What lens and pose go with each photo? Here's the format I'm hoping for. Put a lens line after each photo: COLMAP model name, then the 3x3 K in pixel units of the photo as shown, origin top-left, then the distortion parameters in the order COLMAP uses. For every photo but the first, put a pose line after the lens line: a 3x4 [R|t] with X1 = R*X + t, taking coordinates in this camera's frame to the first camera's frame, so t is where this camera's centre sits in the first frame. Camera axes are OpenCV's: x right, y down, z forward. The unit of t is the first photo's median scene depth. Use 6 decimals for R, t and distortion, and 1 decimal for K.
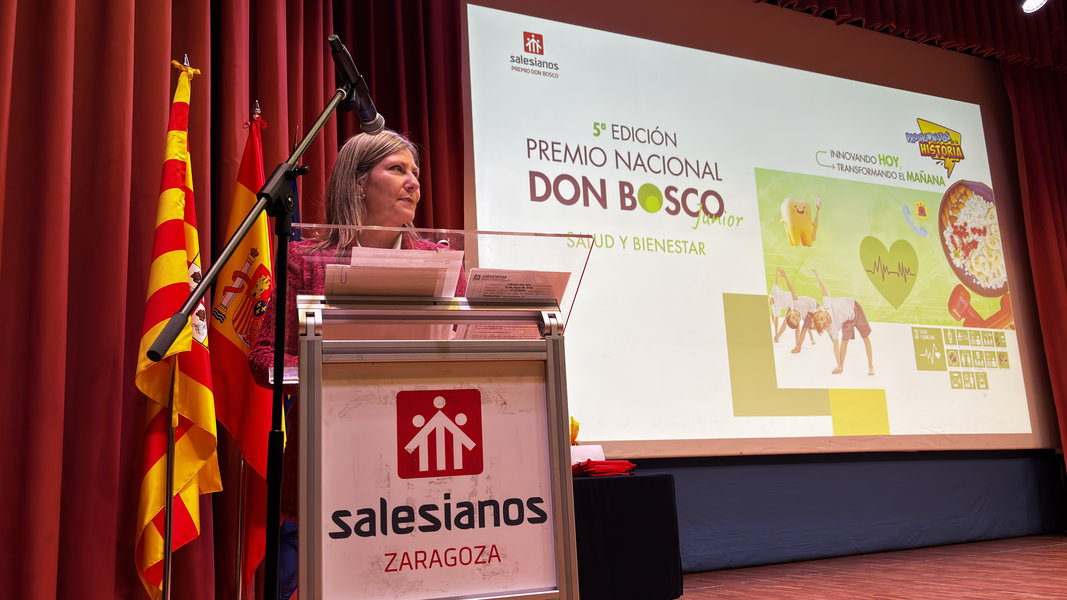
lens RADIAL K [[875.3, 0, 535.5], [0, 875.3, 308.7], [0, 0, 1]] dist [0.114081, -0.206089]
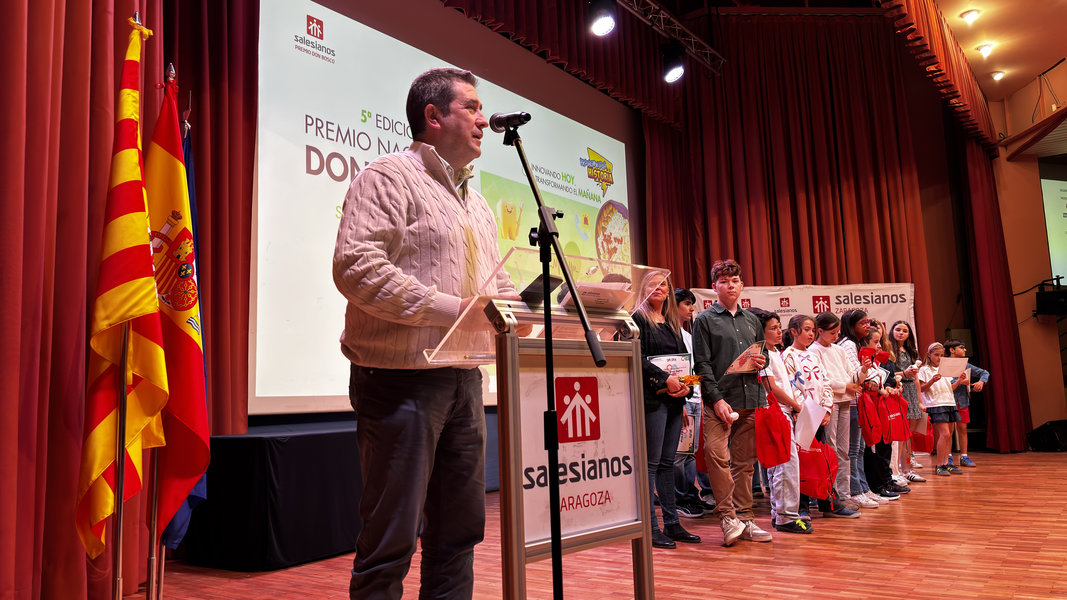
lens RADIAL K [[794.3, 0, 533.5], [0, 794.3, 300.0], [0, 0, 1]] dist [0.011374, -0.003168]
pose [[0.892592, 0.074574, 0.444655, -0.164666], [-0.091558, 0.995658, 0.016808, -0.008639], [-0.441470, -0.055715, 0.895544, -0.009525]]
